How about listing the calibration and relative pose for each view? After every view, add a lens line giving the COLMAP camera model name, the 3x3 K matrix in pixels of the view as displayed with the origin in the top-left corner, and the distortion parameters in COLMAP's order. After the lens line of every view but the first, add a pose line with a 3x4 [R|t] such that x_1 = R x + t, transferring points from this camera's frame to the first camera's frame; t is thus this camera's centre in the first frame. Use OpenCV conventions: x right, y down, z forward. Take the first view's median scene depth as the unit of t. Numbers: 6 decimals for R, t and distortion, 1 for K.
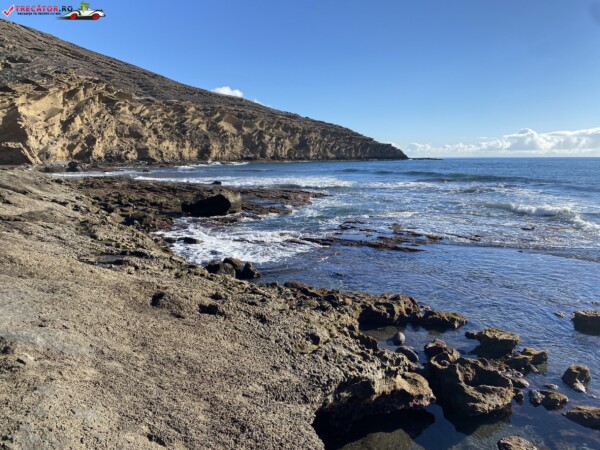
lens RADIAL K [[456.5, 0, 299.9], [0, 456.5, 227.9], [0, 0, 1]] dist [0.026900, -0.036956]
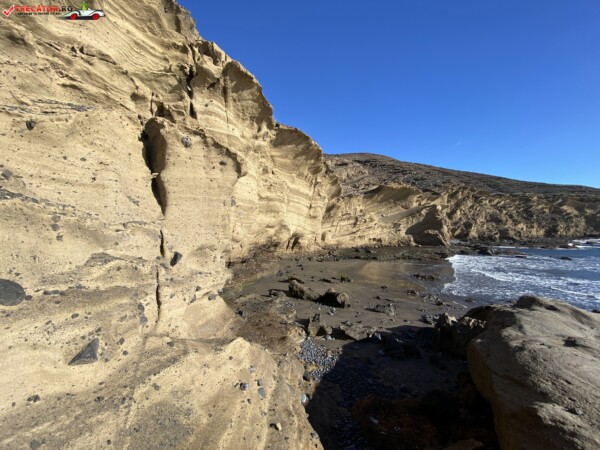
lens RADIAL K [[240.0, 0, 293.3], [0, 240.0, 227.0], [0, 0, 1]] dist [0.002302, -0.013948]
pose [[0.587430, -0.009415, -0.809220, -0.170559], [-0.126705, 0.986531, -0.103456, -0.040038], [0.799294, 0.163305, 0.578325, 0.139097]]
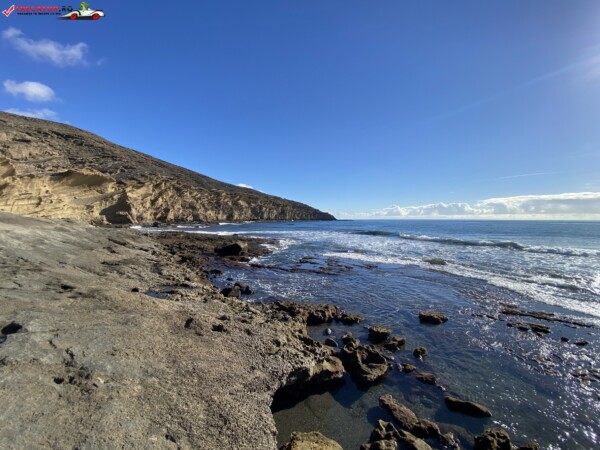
lens RADIAL K [[242.4, 0, 300.8], [0, 242.4, 226.4], [0, 0, 1]] dist [0.011638, -0.018526]
pose [[0.996825, -0.000227, 0.079628, 0.001498], [0.009913, 0.992570, -0.121268, -0.003128], [-0.079009, 0.121672, 0.989421, -0.000331]]
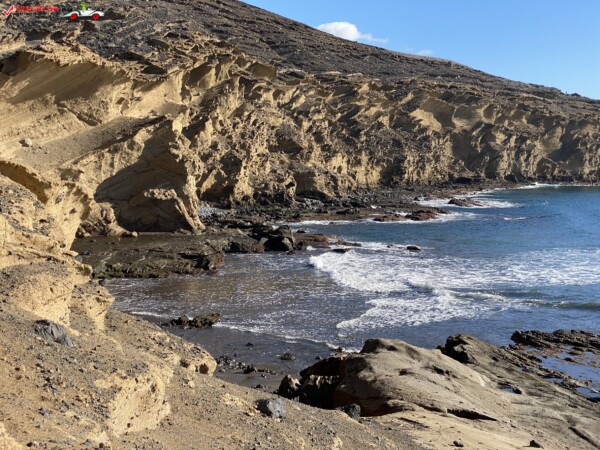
lens RADIAL K [[896.8, 0, 302.6], [0, 896.8, 215.5], [0, 0, 1]] dist [0.114486, -0.130786]
pose [[0.977551, 0.017154, -0.209998, -0.158462], [-0.036267, 0.995504, -0.087504, -0.045428], [0.207553, 0.093156, 0.973778, 0.029601]]
